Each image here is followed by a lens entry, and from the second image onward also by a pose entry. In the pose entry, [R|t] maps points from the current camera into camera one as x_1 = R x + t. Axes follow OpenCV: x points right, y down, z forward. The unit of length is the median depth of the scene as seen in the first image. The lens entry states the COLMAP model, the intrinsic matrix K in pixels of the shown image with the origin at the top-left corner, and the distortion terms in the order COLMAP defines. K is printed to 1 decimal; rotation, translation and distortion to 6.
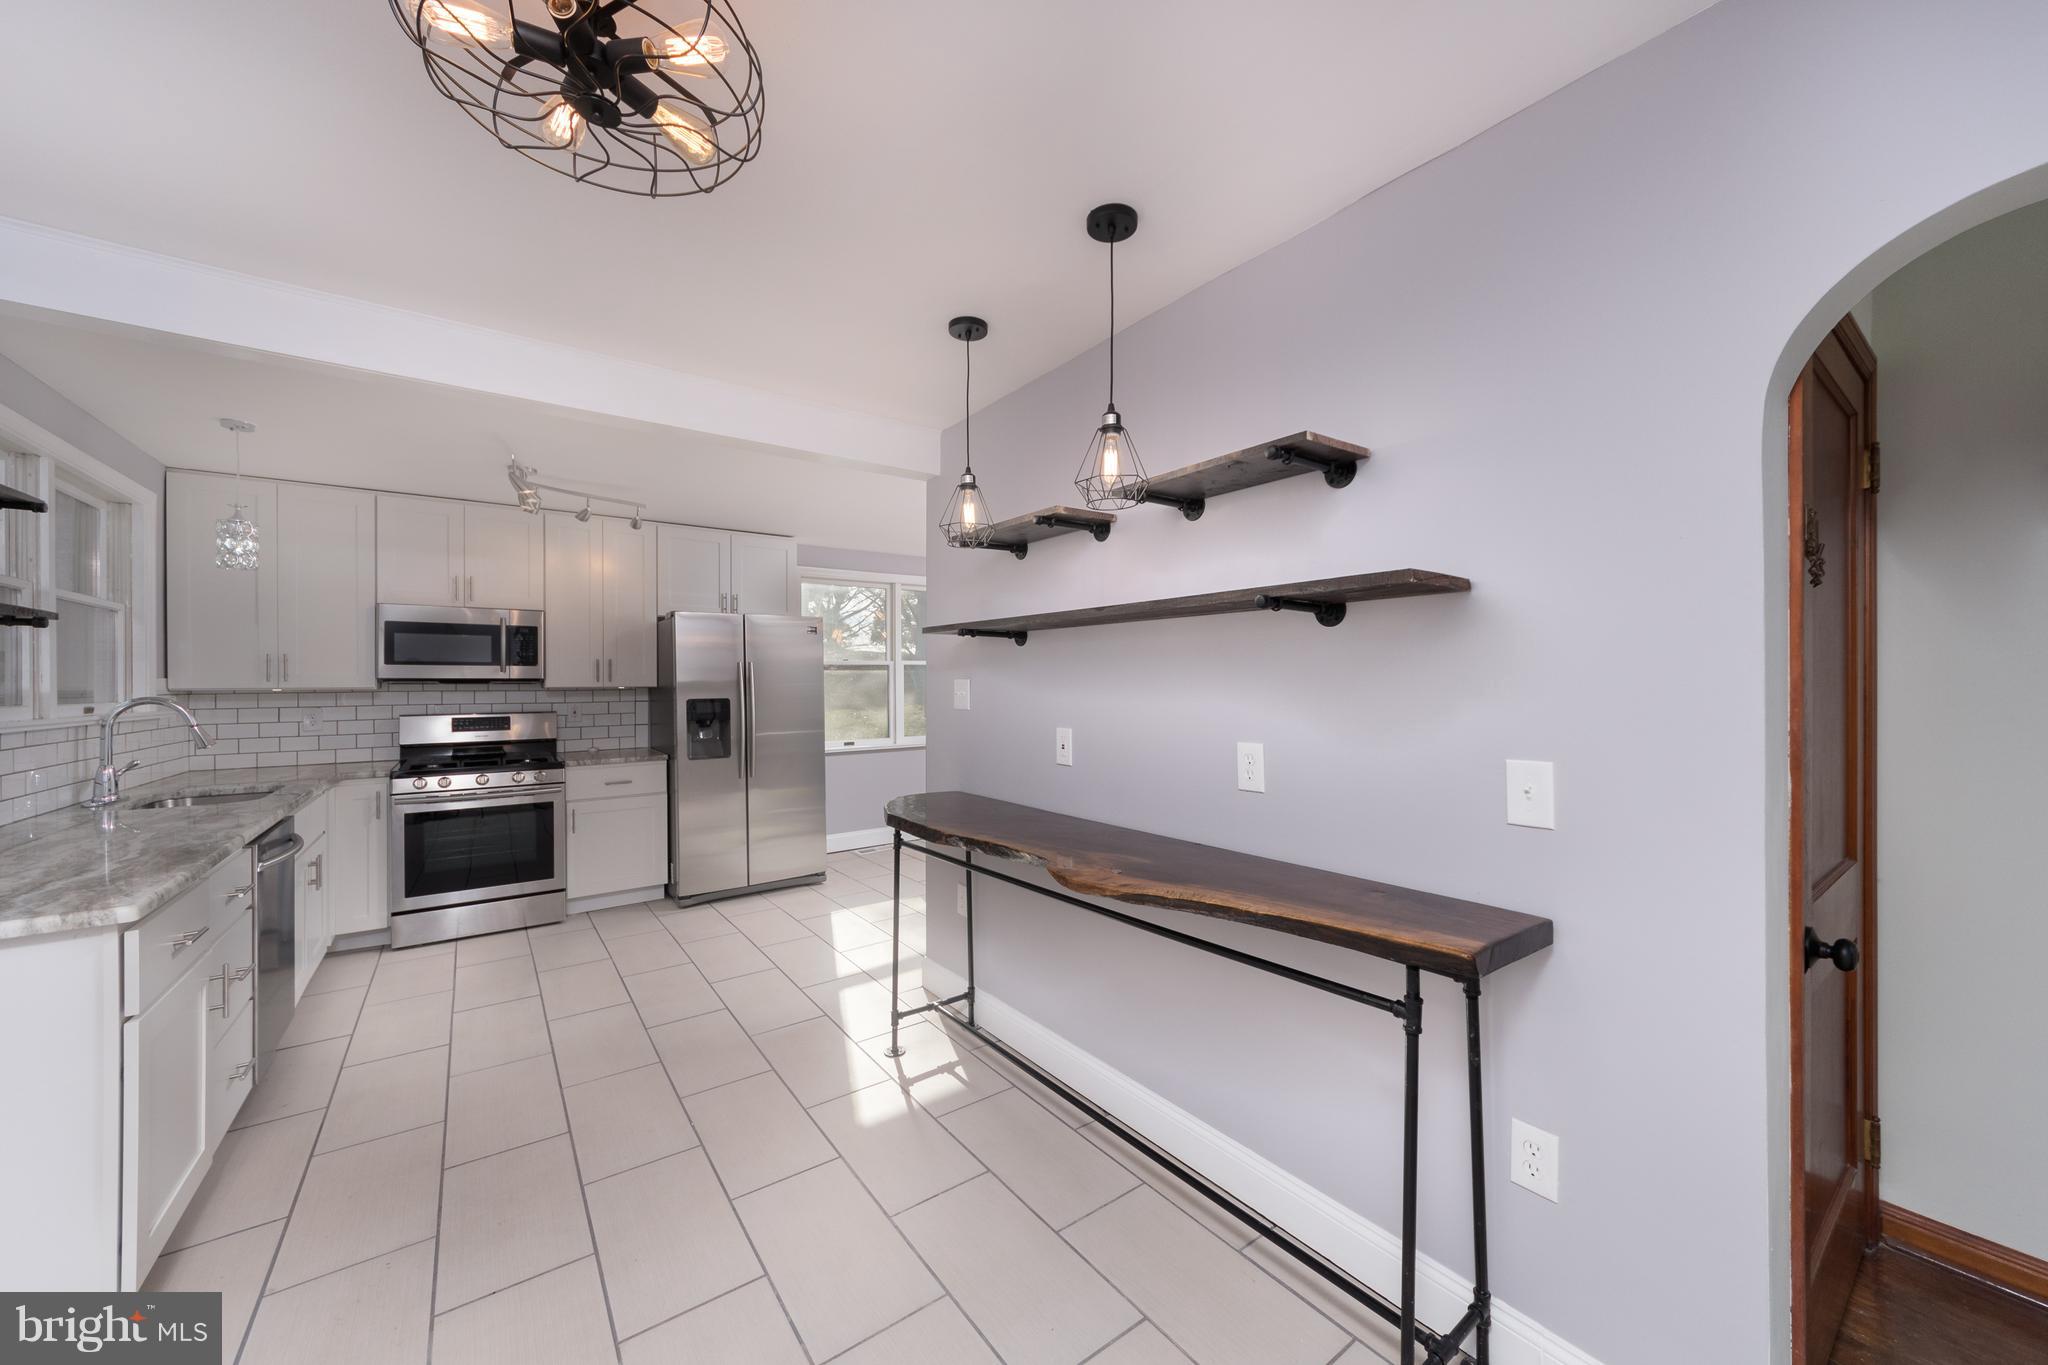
lens RADIAL K [[742.7, 0, 1018.6], [0, 742.7, 681.0], [0, 0, 1]] dist [0.000637, 0.000038]
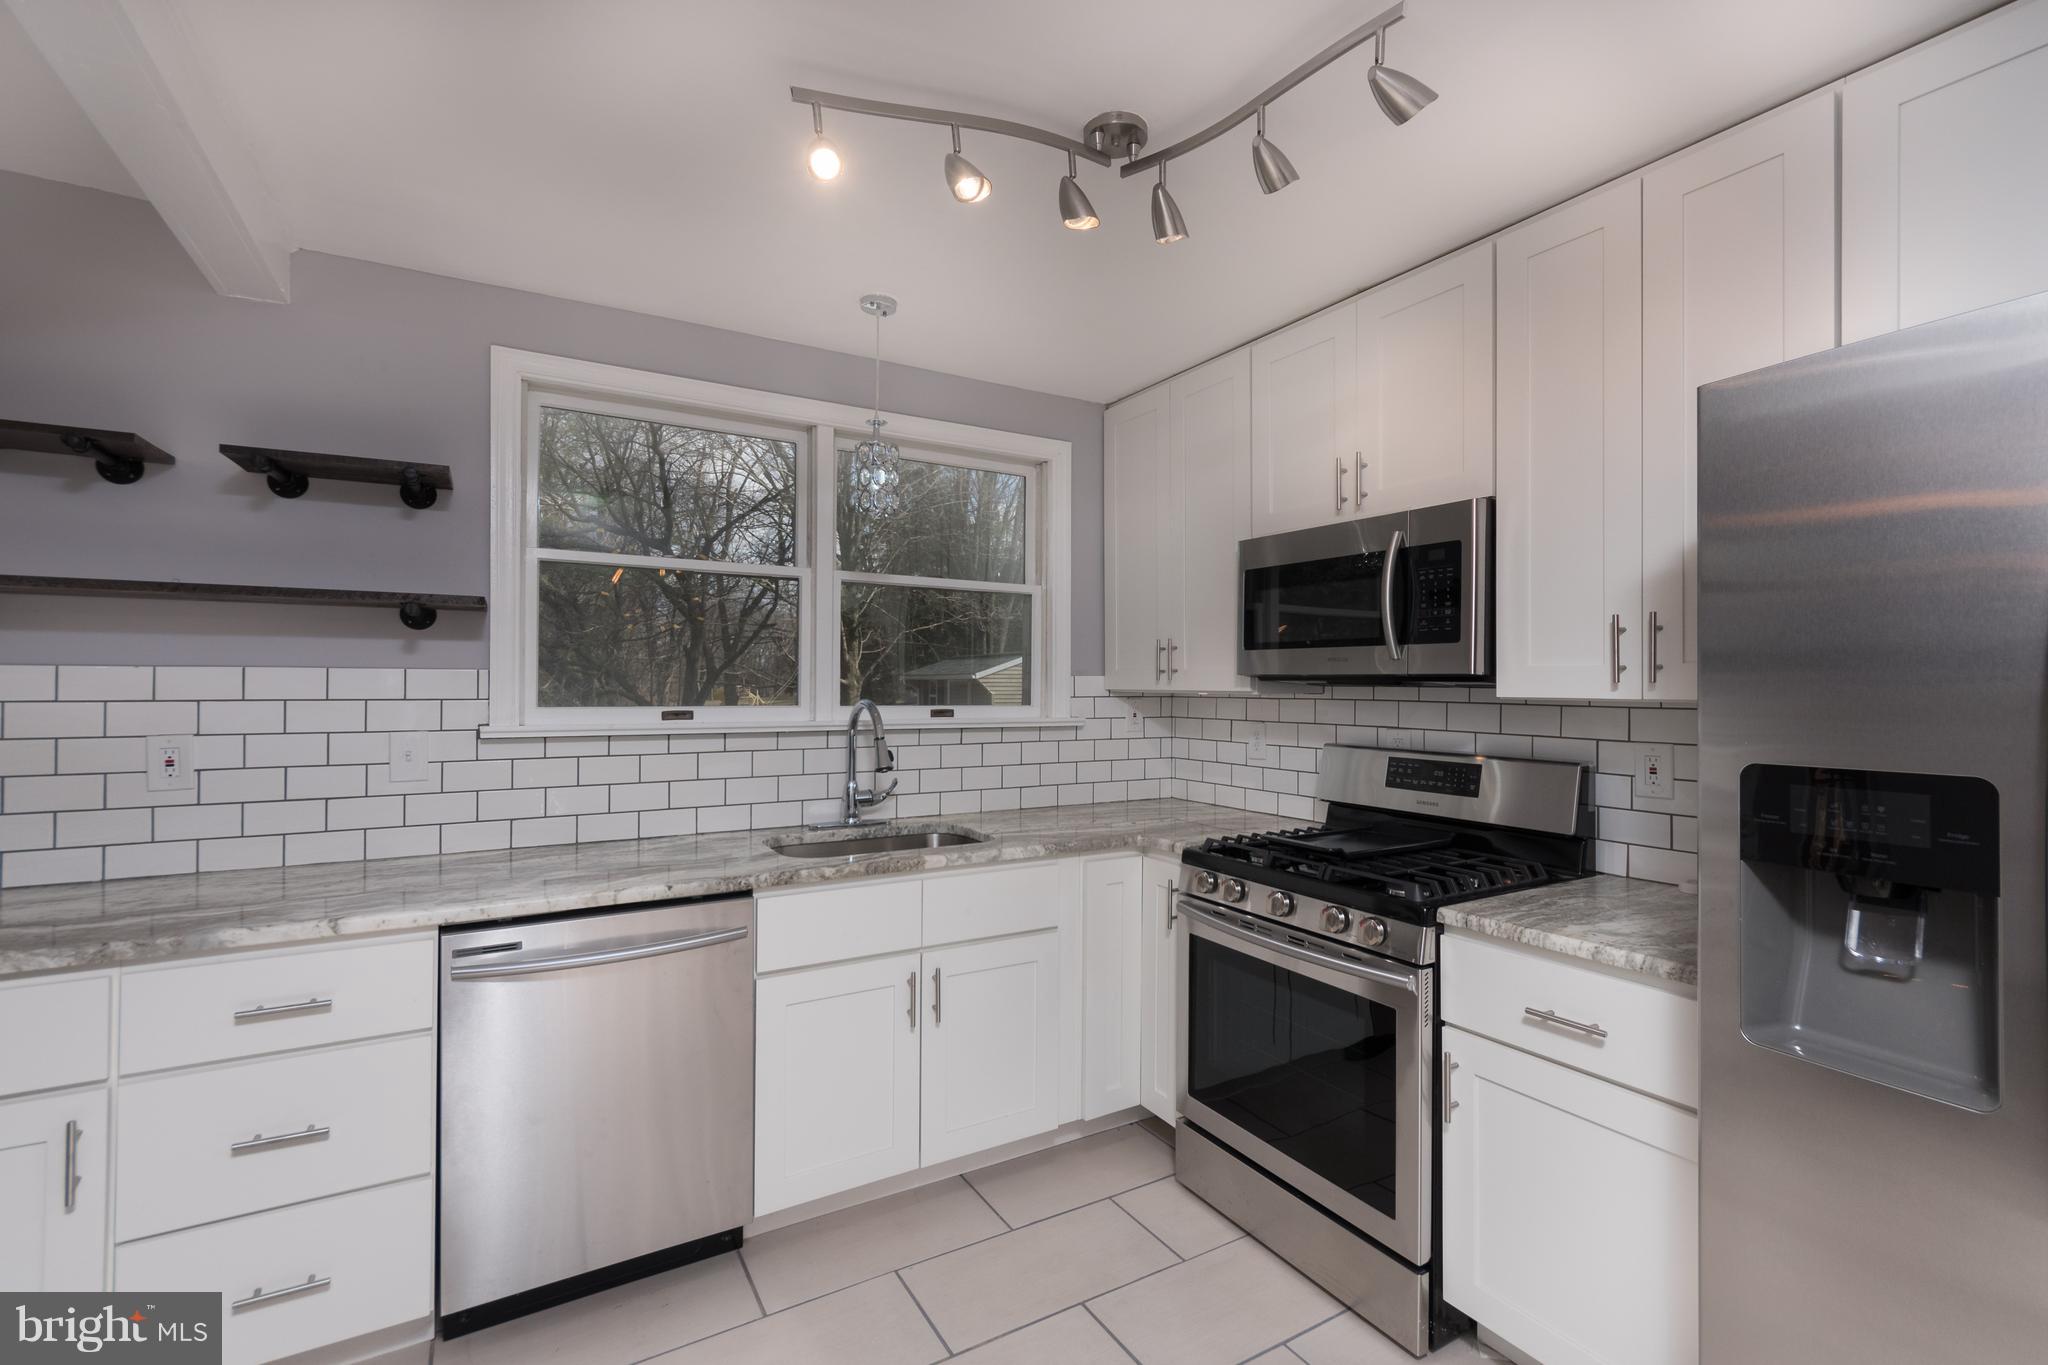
lens RADIAL K [[897.3, 0, 1003.7], [0, 897.3, 682.0], [0, 0, 1]] dist [0.010125, -0.000347]
pose [[-0.096545, 0.008983, -0.995288, -0.162077], [-0.002735, 0.999953, 0.009291, -0.003541], [0.995325, 0.003619, -0.096516, 0.829204]]
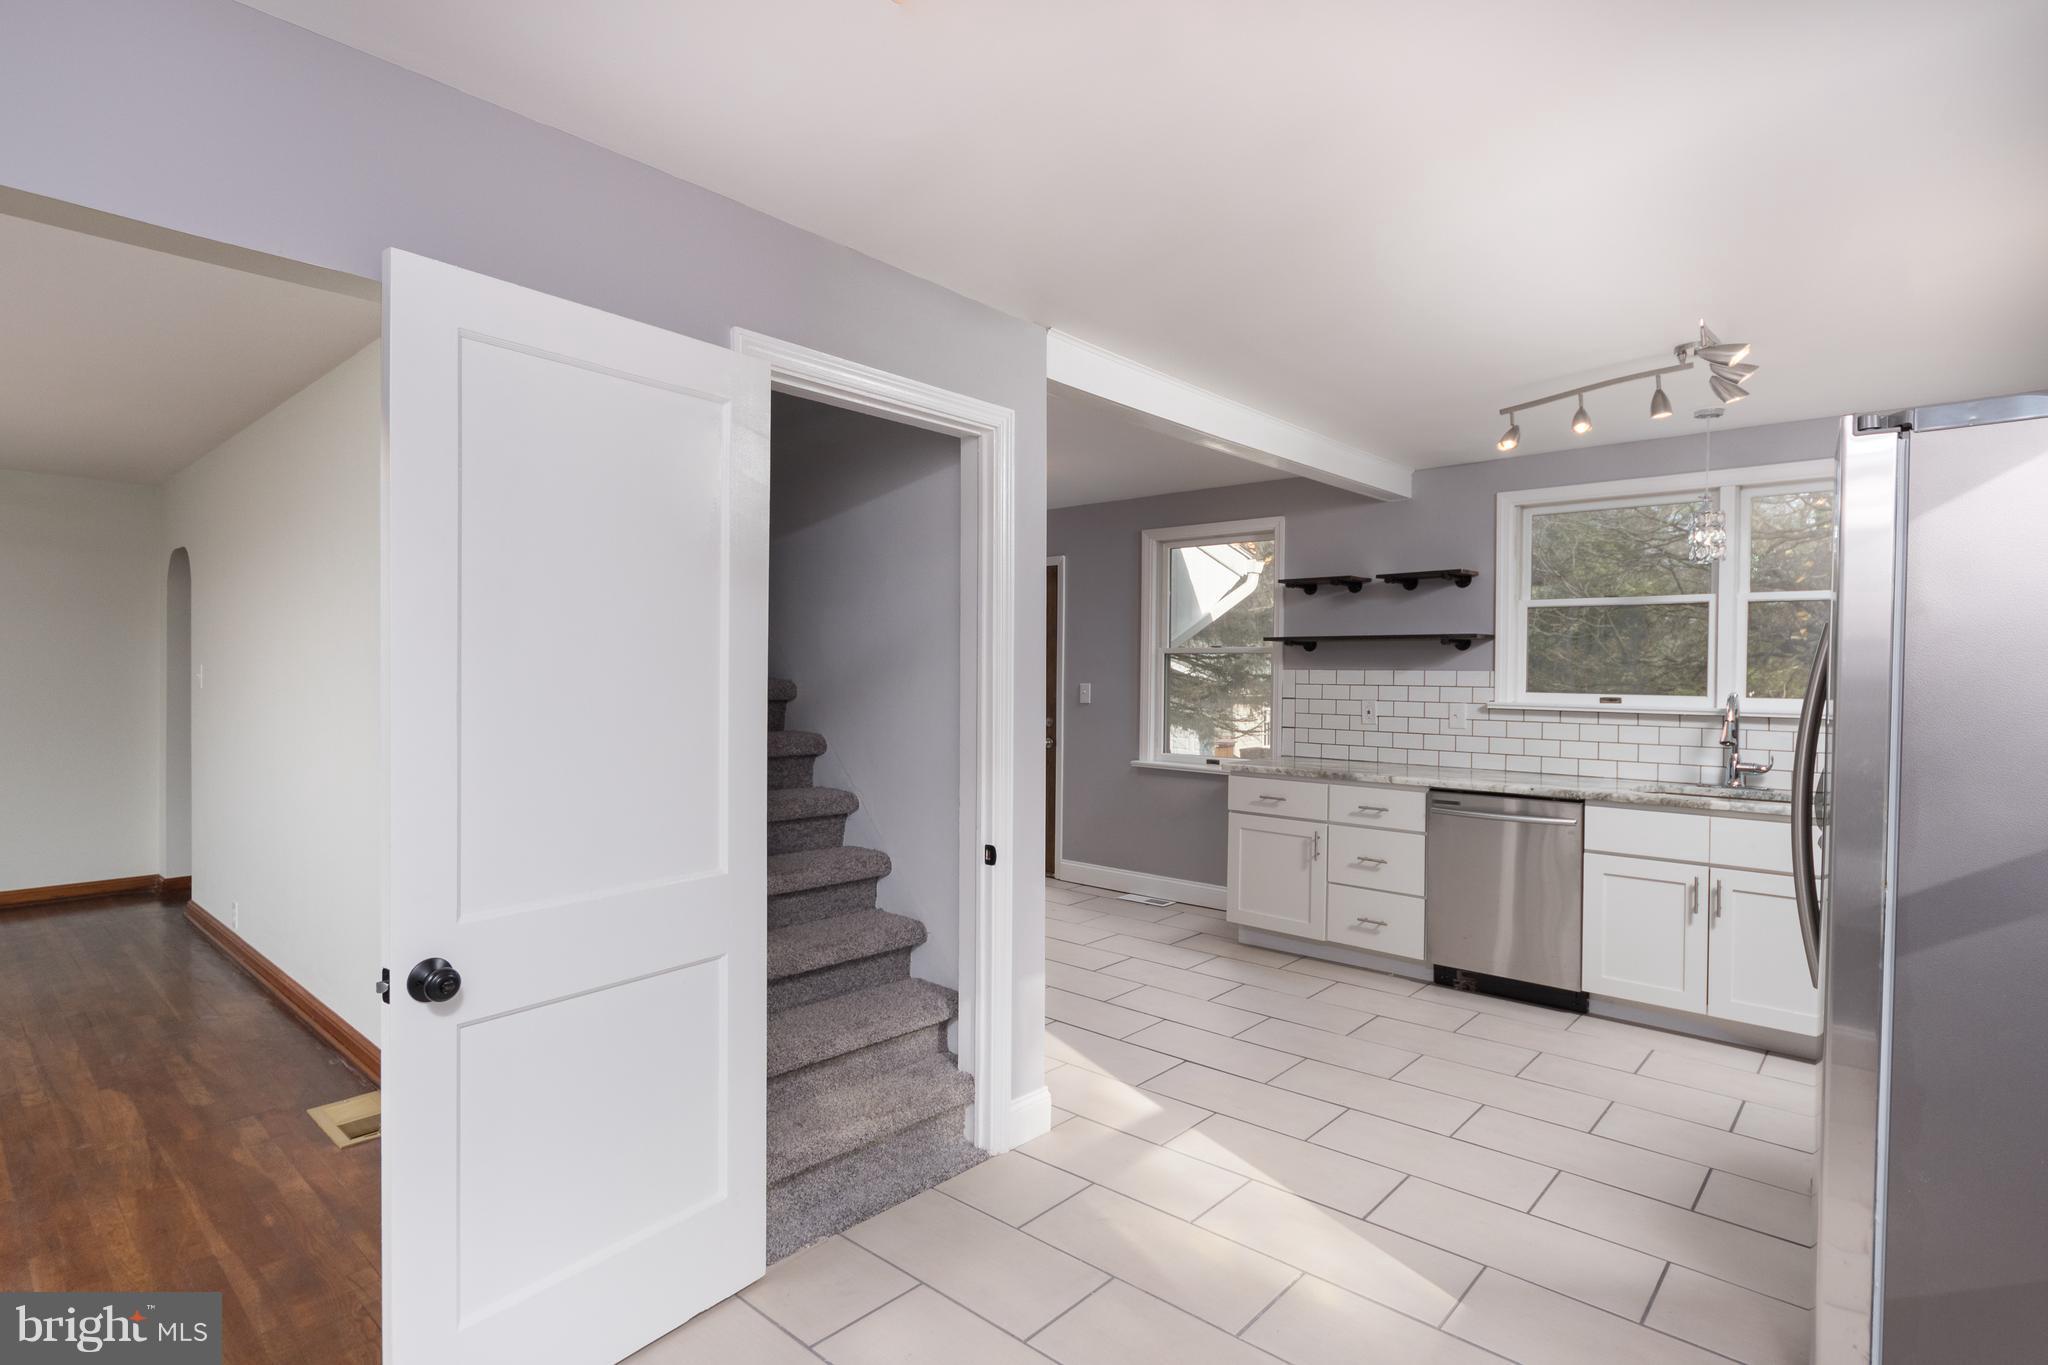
lens RADIAL K [[1019.1, 0, 1027.8], [0, 1019.1, 680.7], [0, 0, 1]] dist [-0.006449, -0.000226]
pose [[-0.979173, 0.008442, -0.202852, 0.038885], [0.005521, 0.999873, 0.014958, -0.013259], [0.202952, 0.013526, -0.979095, 1.401115]]
